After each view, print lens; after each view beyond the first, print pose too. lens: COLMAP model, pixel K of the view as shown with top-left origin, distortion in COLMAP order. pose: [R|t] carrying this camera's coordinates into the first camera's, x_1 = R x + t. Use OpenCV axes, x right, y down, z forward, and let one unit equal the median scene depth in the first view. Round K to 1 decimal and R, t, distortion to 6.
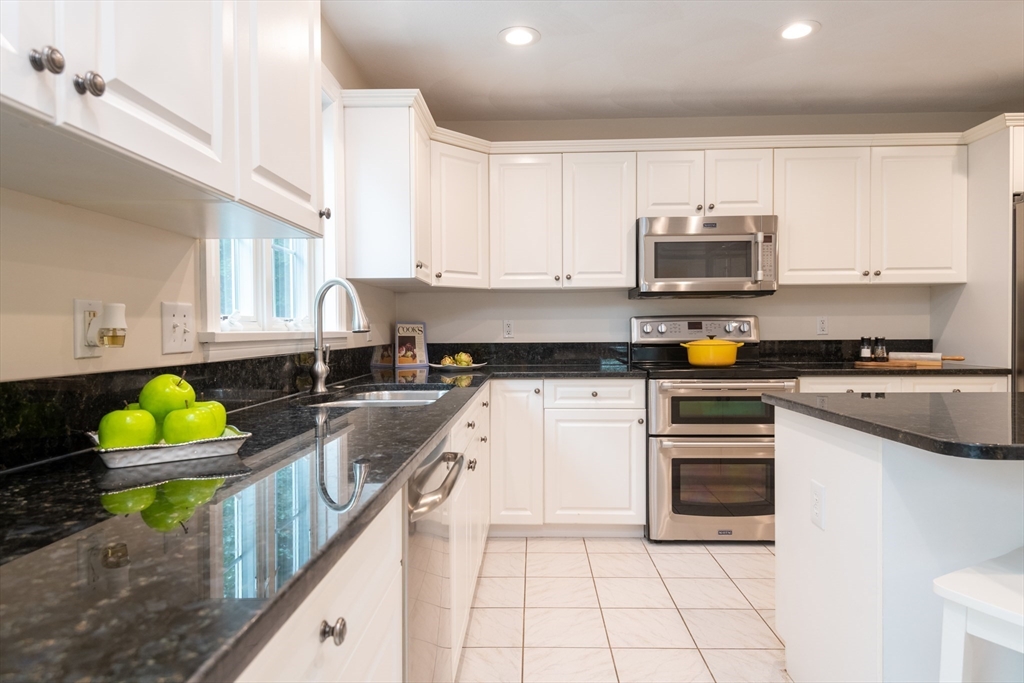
lens RADIAL K [[613.0, 0, 512.0], [0, 613.0, 341.5], [0, 0, 1]] dist [0.008137, -0.001348]
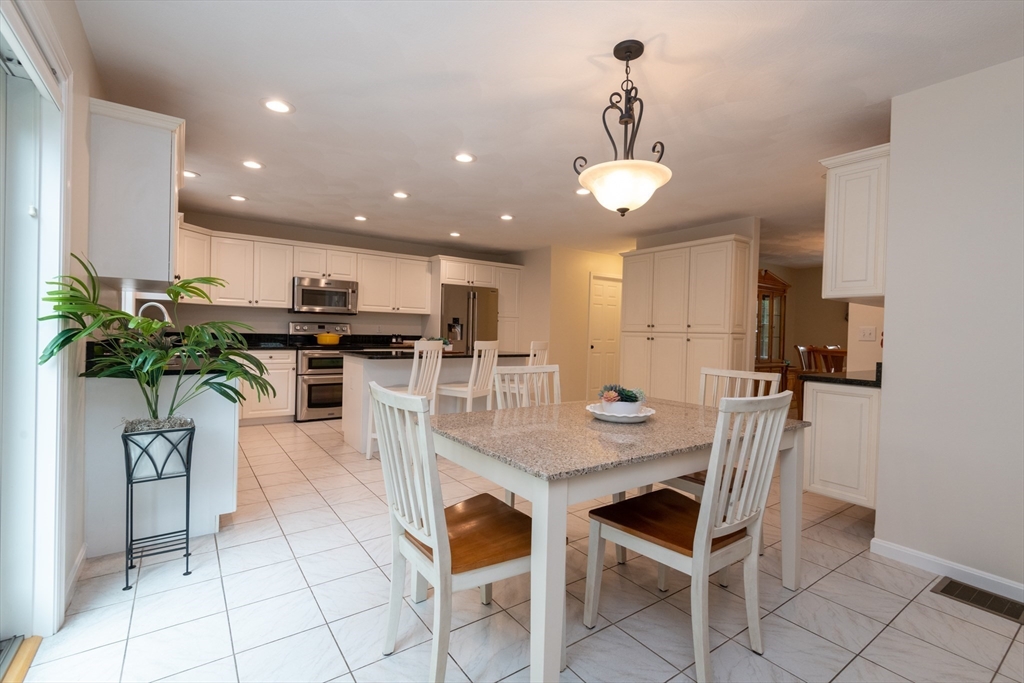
lens RADIAL K [[462.3, 0, 512.0], [0, 462.3, 341.5], [0, 0, 1]] dist [0.050691, -0.035324]
pose [[0.798232, 0.014474, 0.602176, -0.172869], [-0.020247, 0.999791, 0.002807, 0.007728], [-0.602010, -0.014433, 0.798358, -0.800196]]
